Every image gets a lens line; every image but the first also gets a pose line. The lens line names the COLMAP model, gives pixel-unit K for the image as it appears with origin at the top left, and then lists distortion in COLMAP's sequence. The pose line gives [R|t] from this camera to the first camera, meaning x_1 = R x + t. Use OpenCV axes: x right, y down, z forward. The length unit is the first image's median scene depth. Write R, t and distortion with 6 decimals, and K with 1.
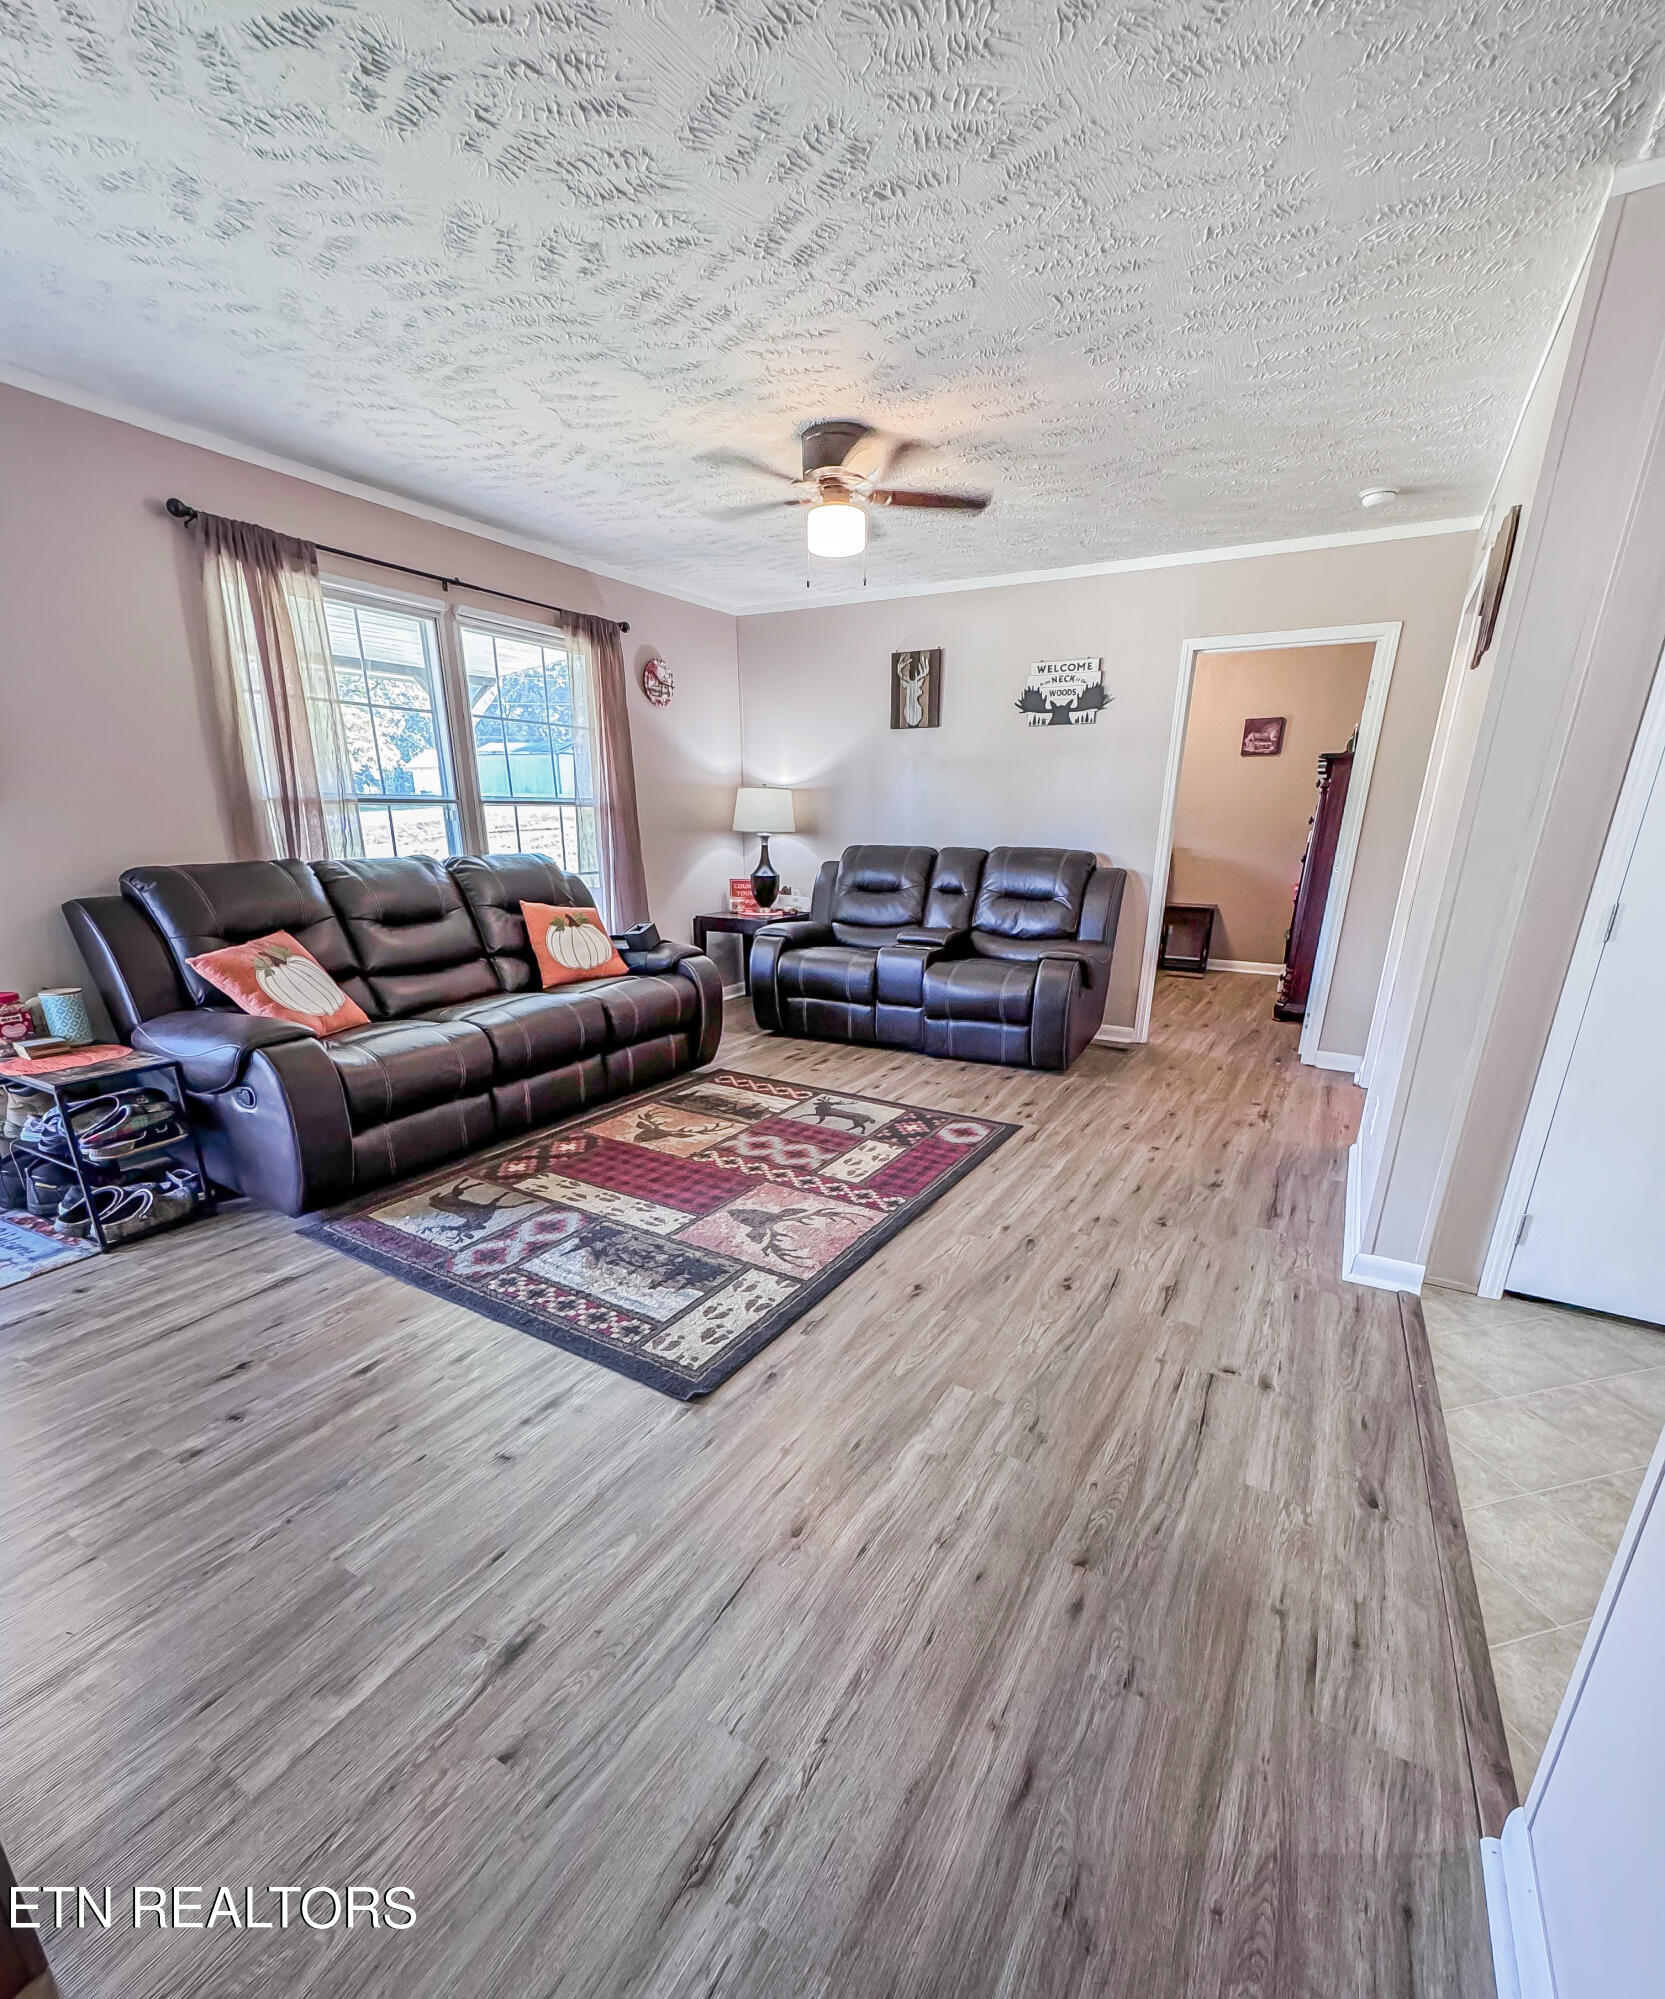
lens RADIAL K [[896.9, 0, 842.3], [0, 896.9, 1109.2], [0, 0, 1]] dist [0.017204, 0.000109]
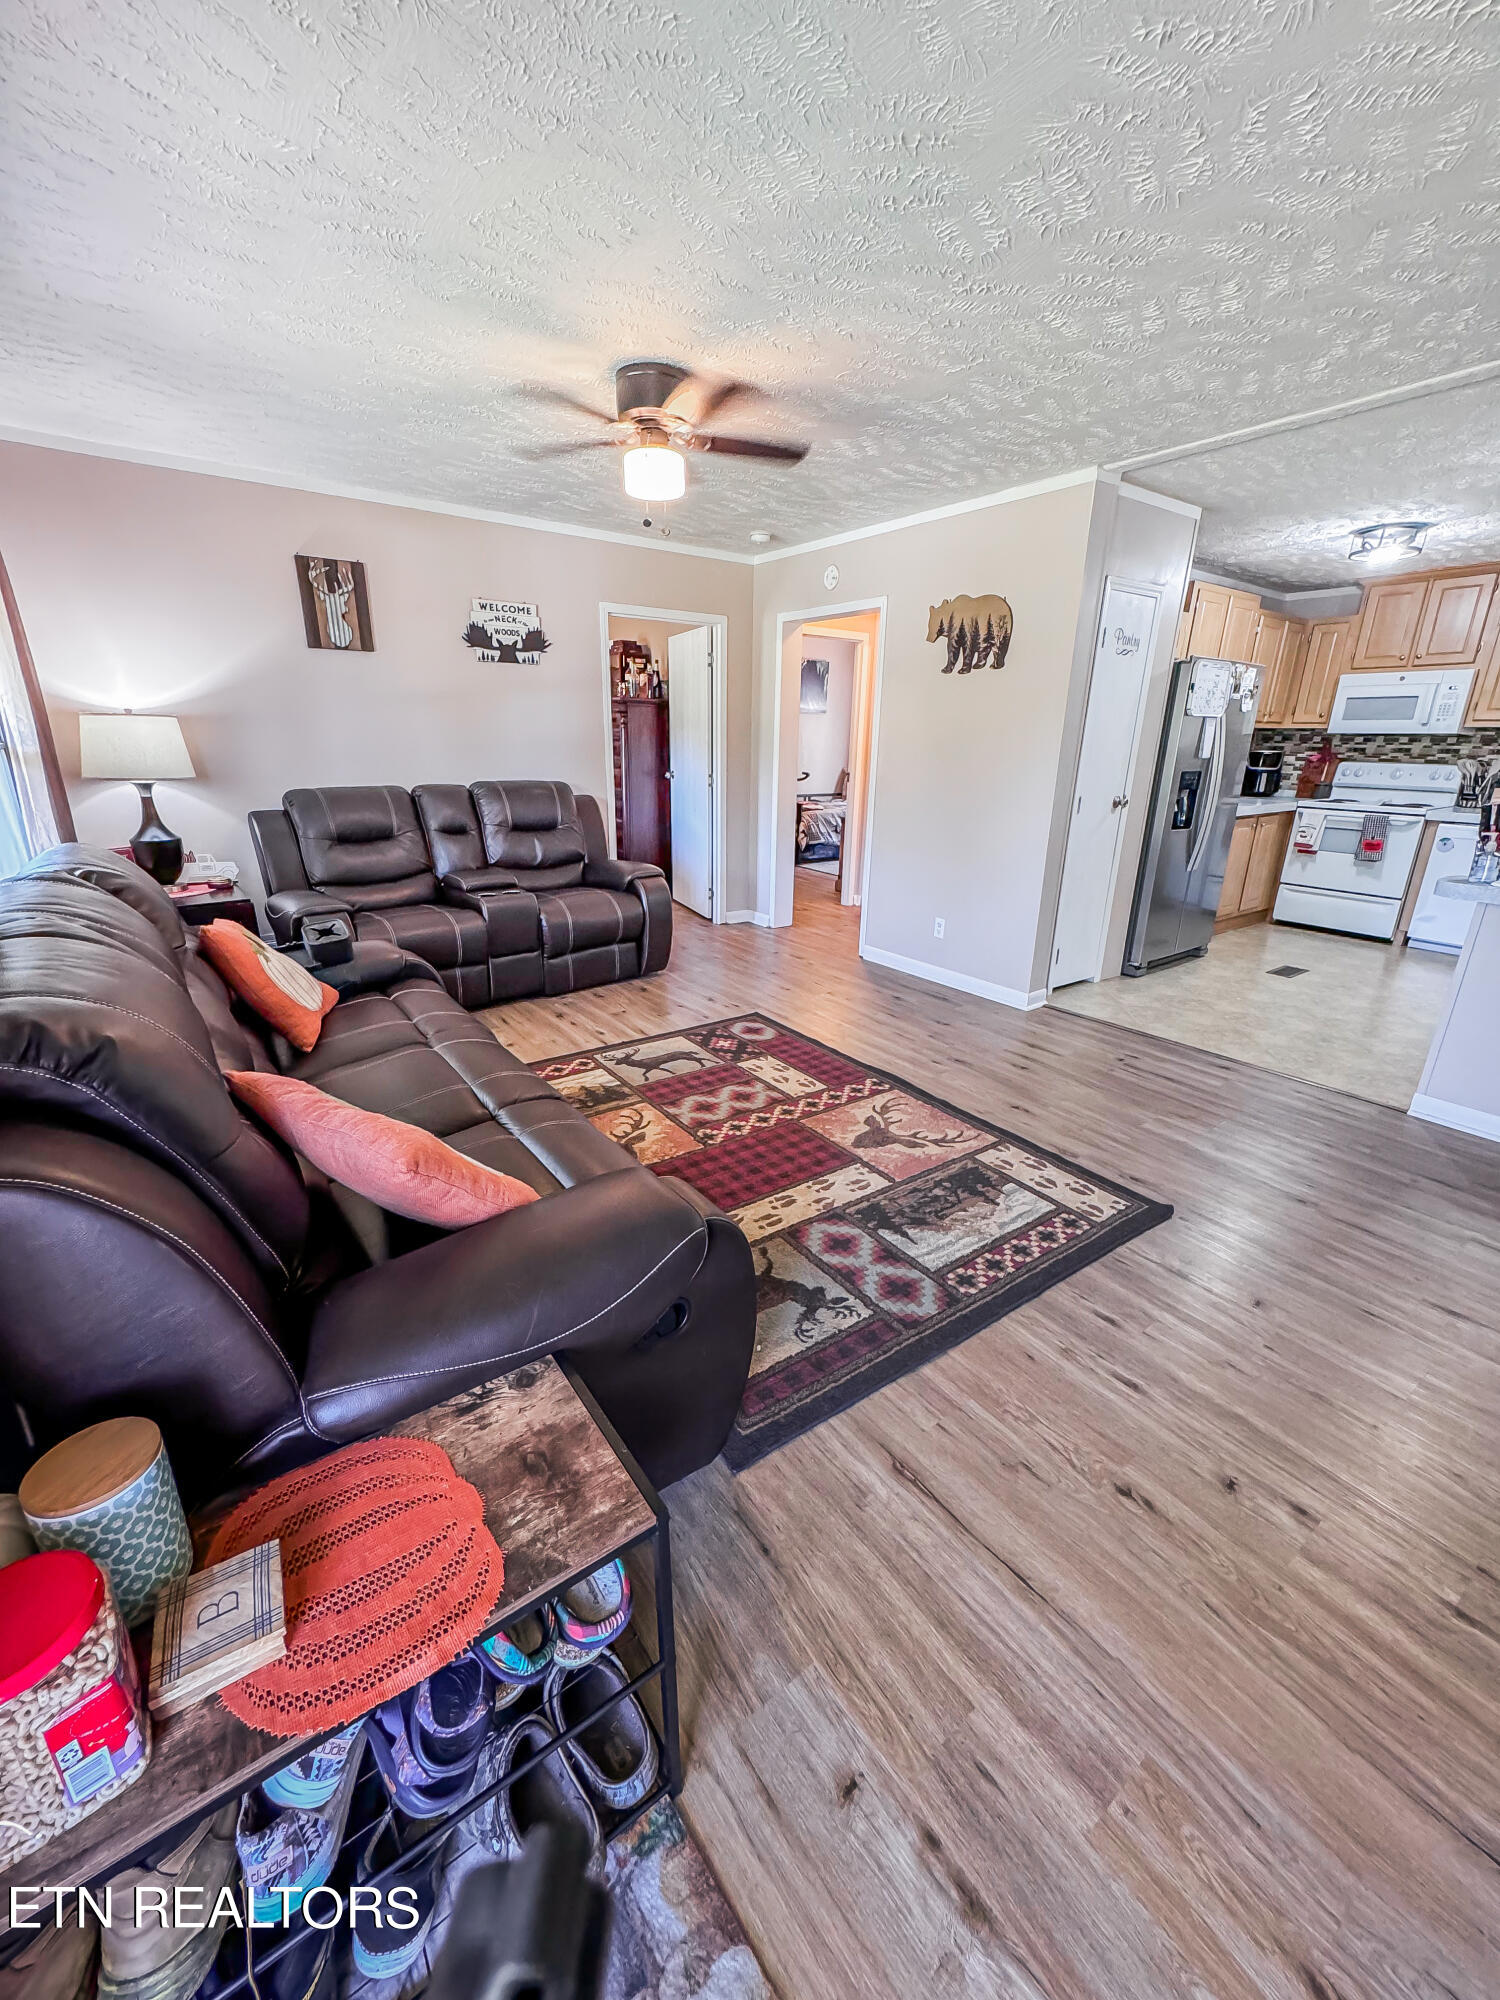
lens RADIAL K [[803.6, 0, 746.2], [0, 803.6, 1003.3], [0, 0, 1]] dist [0.004507, 0.001265]
pose [[0.399970, -0.297506, 0.866899, -0.800572], [0.279350, 0.940418, 0.193850, -0.222961], [-0.872919, 0.164634, 0.459247, 0.553062]]
